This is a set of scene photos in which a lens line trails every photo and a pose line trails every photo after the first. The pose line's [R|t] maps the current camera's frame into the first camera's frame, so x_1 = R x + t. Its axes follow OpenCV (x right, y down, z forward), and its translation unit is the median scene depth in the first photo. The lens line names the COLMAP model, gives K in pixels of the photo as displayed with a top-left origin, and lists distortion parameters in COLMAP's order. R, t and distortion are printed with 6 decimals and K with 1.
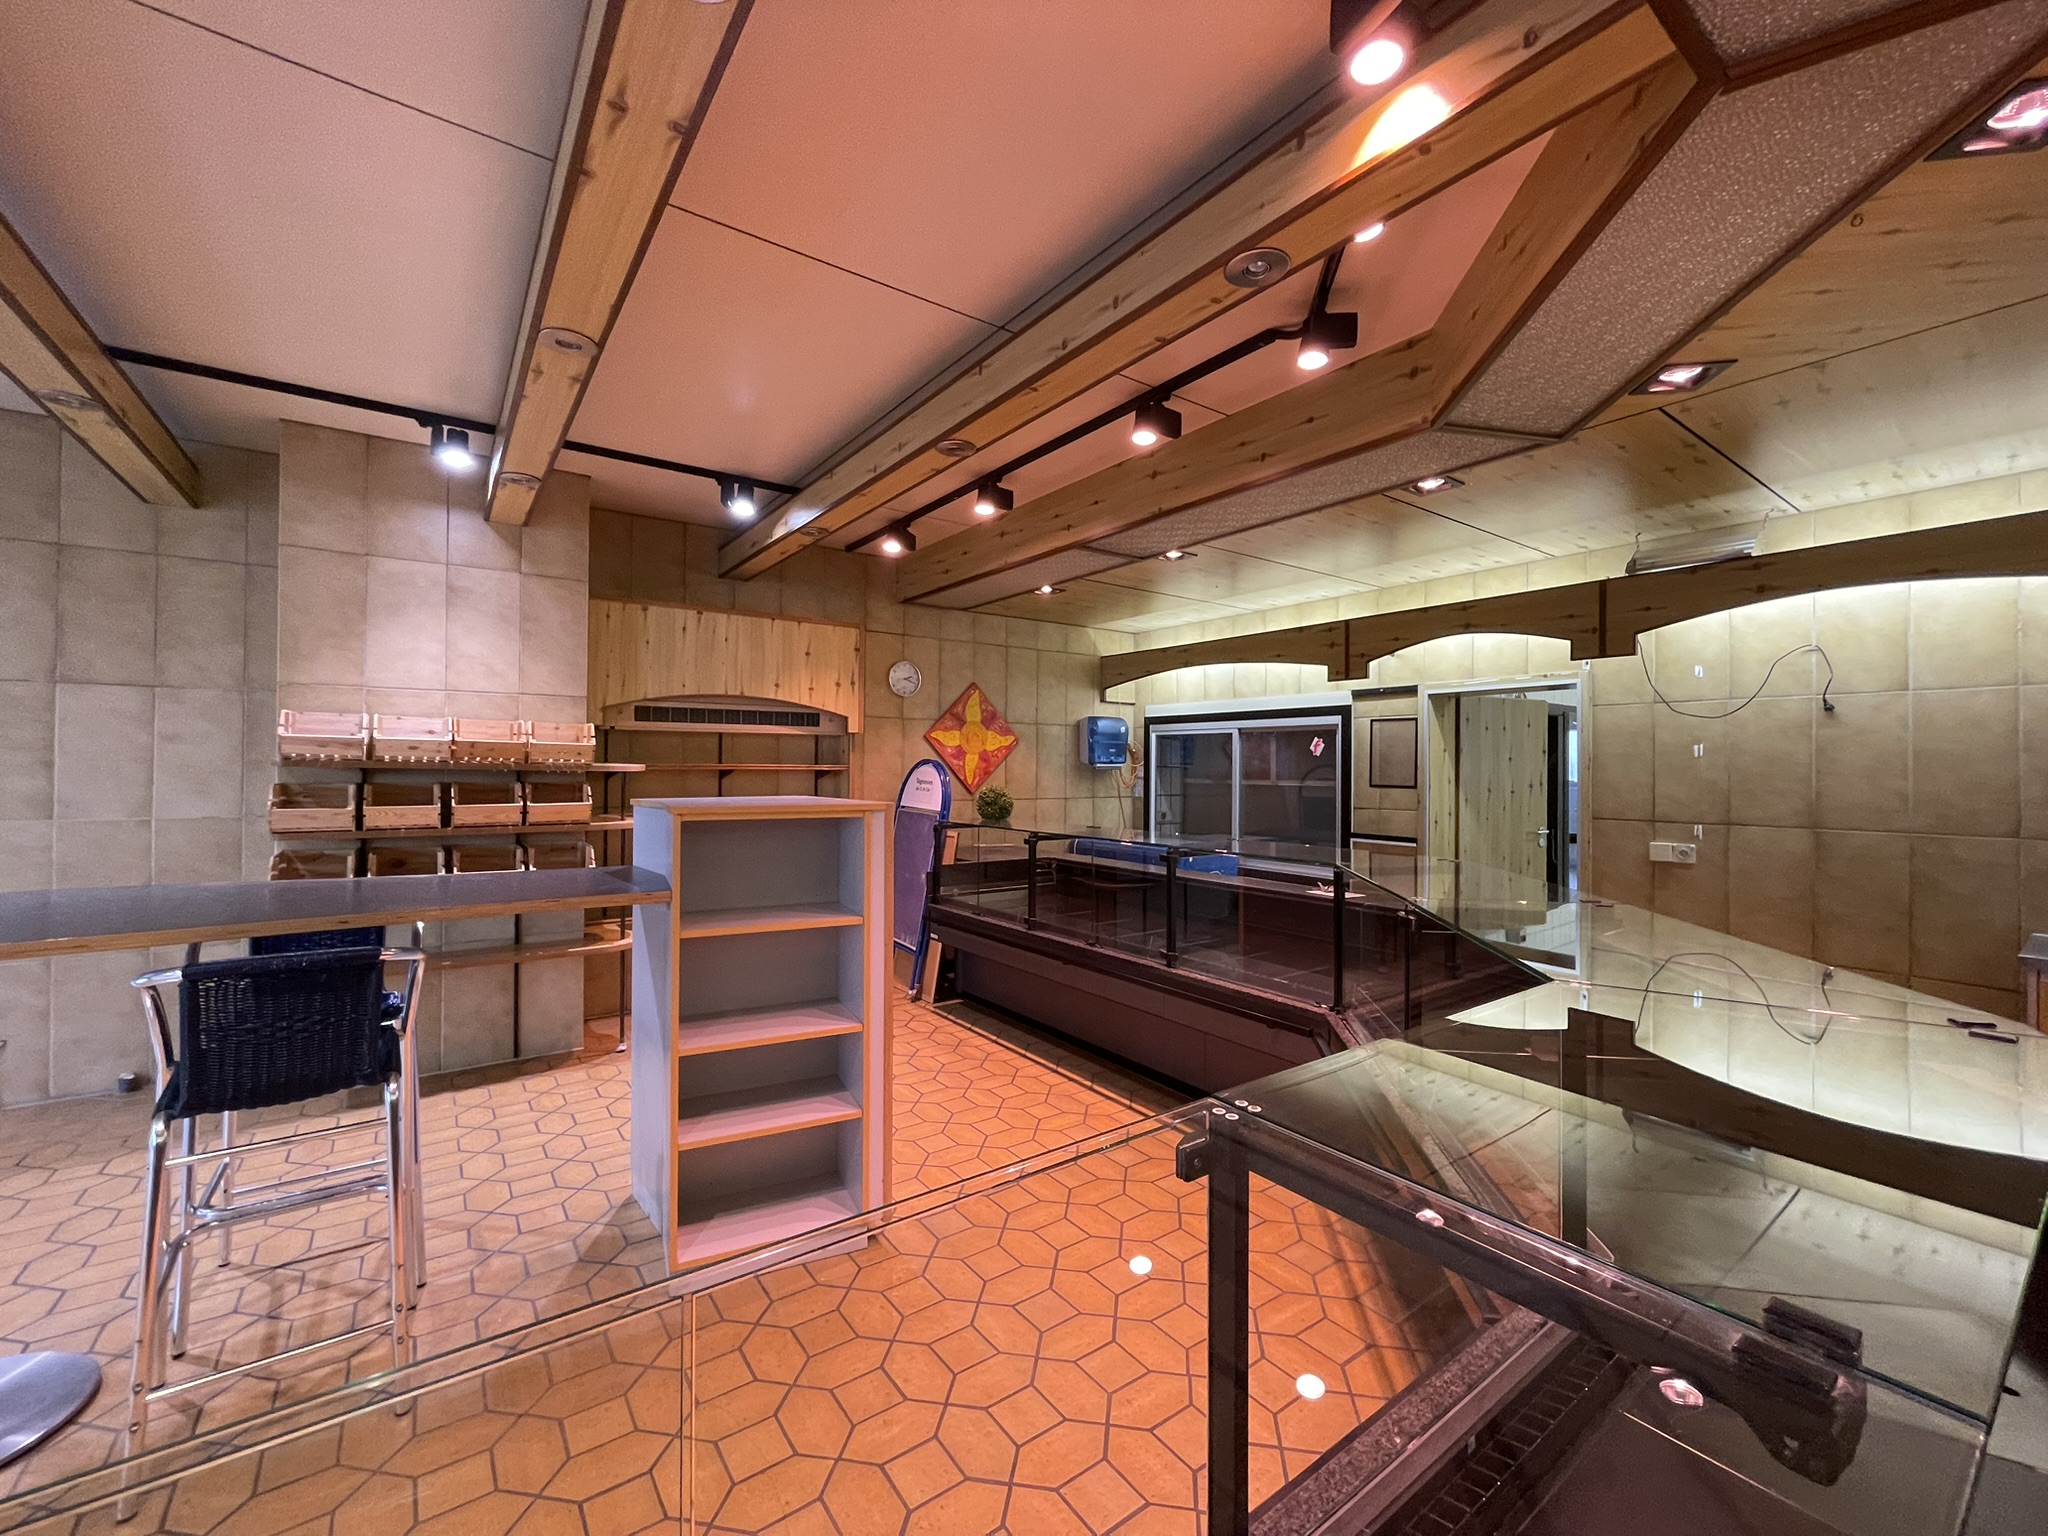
lens RADIAL K [[831.1, 0, 1027.7], [0, 831.1, 765.1], [0, 0, 1]] dist [-0.001345, 0.000002]
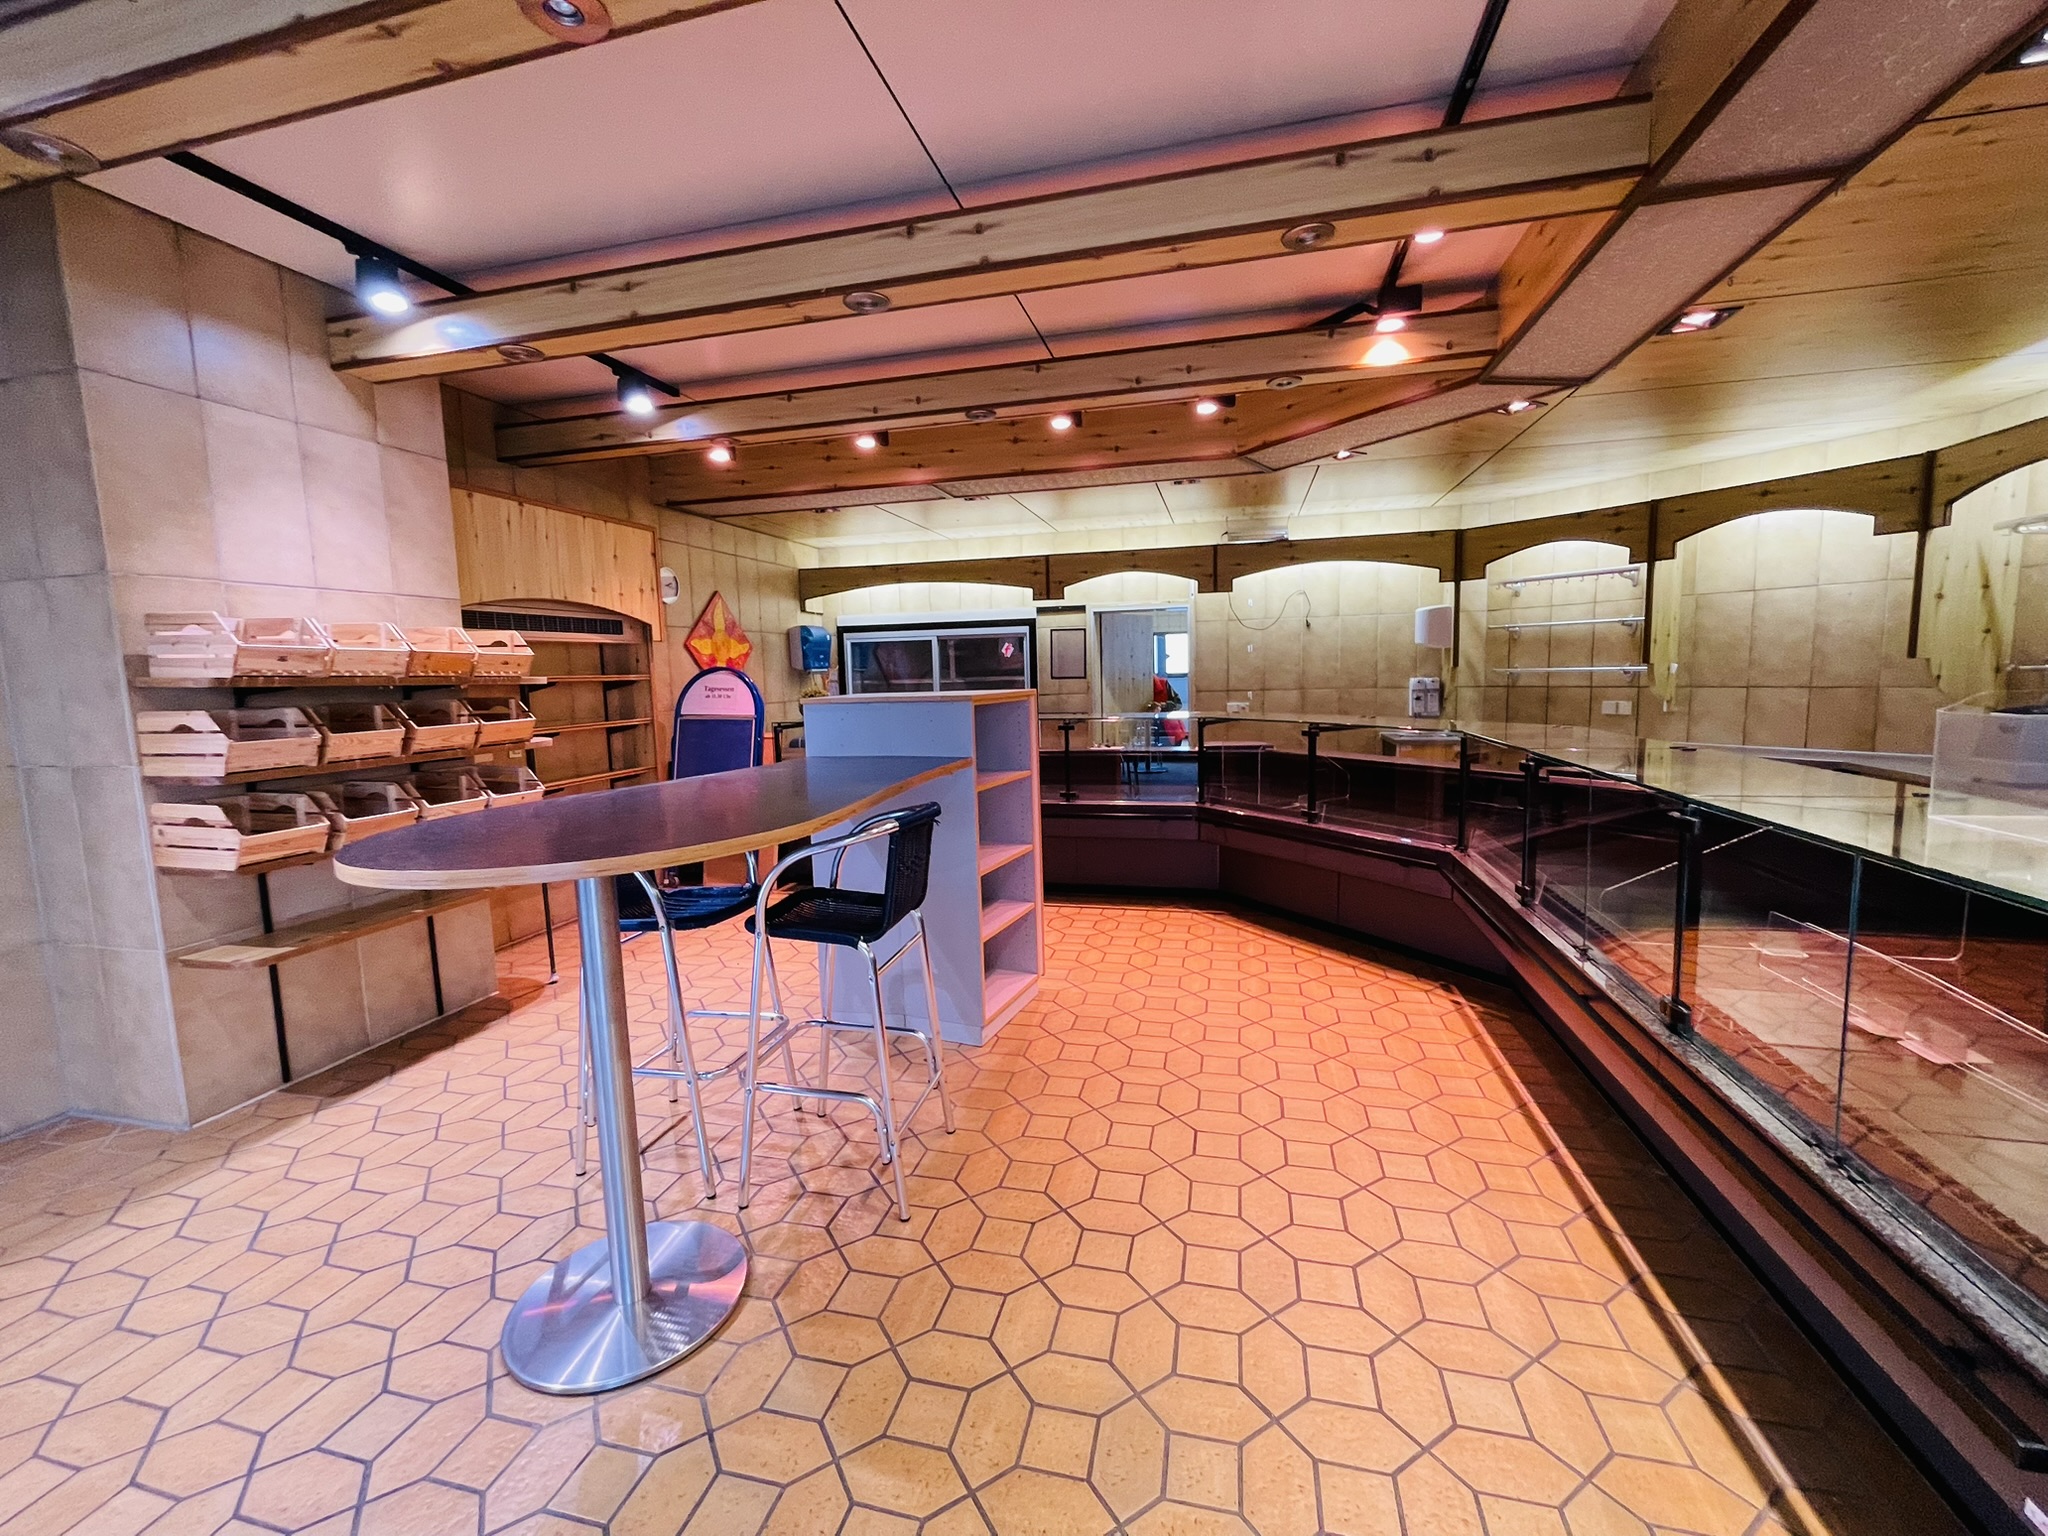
lens RADIAL K [[827.6, 0, 1029.5], [0, 827.6, 759.9], [0, 0, 1]] dist [-0.001587, -0.000418]
pose [[0.767654, -0.095140, 0.633763, -0.520645], [0.029283, 0.993093, 0.113613, 0.002699], [-0.640195, -0.068657, 0.765138, -0.036970]]
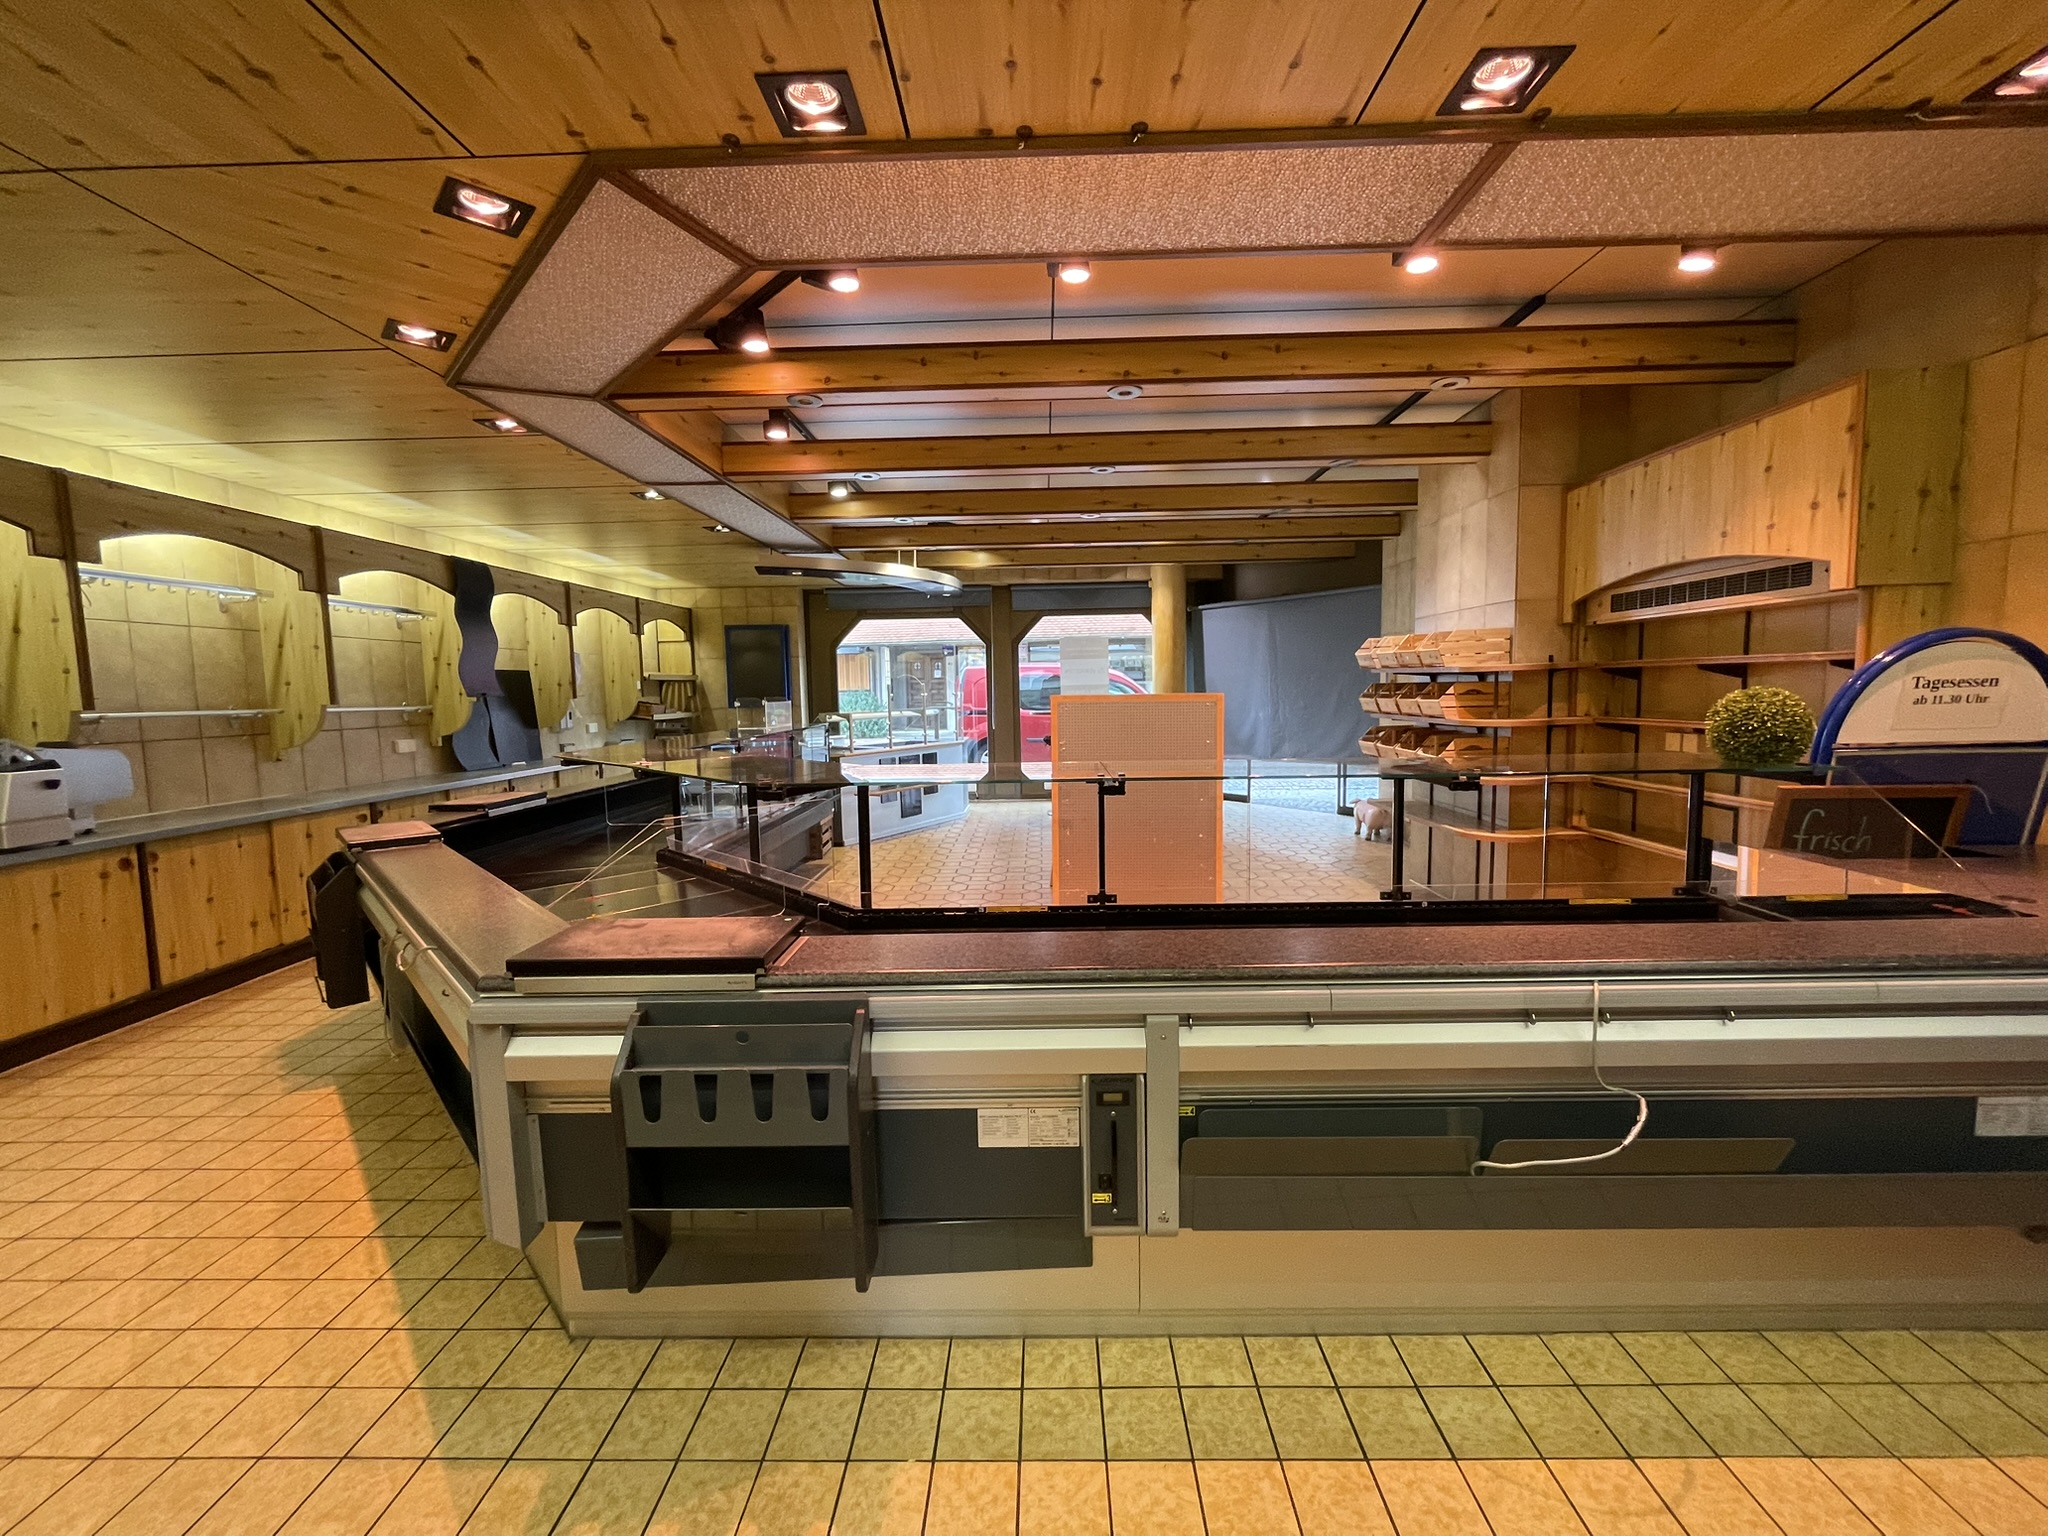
lens RADIAL K [[821.5, 0, 1024.0], [0, 821.5, 768.0], [0, 0, 1]] dist [0.010012, 0.000043]
pose [[-0.608573, 0.088408, -0.788558, 0.559409], [0.024362, 0.995387, 0.092795, 0.013992], [0.793124, 0.037261, -0.607919, 0.941747]]
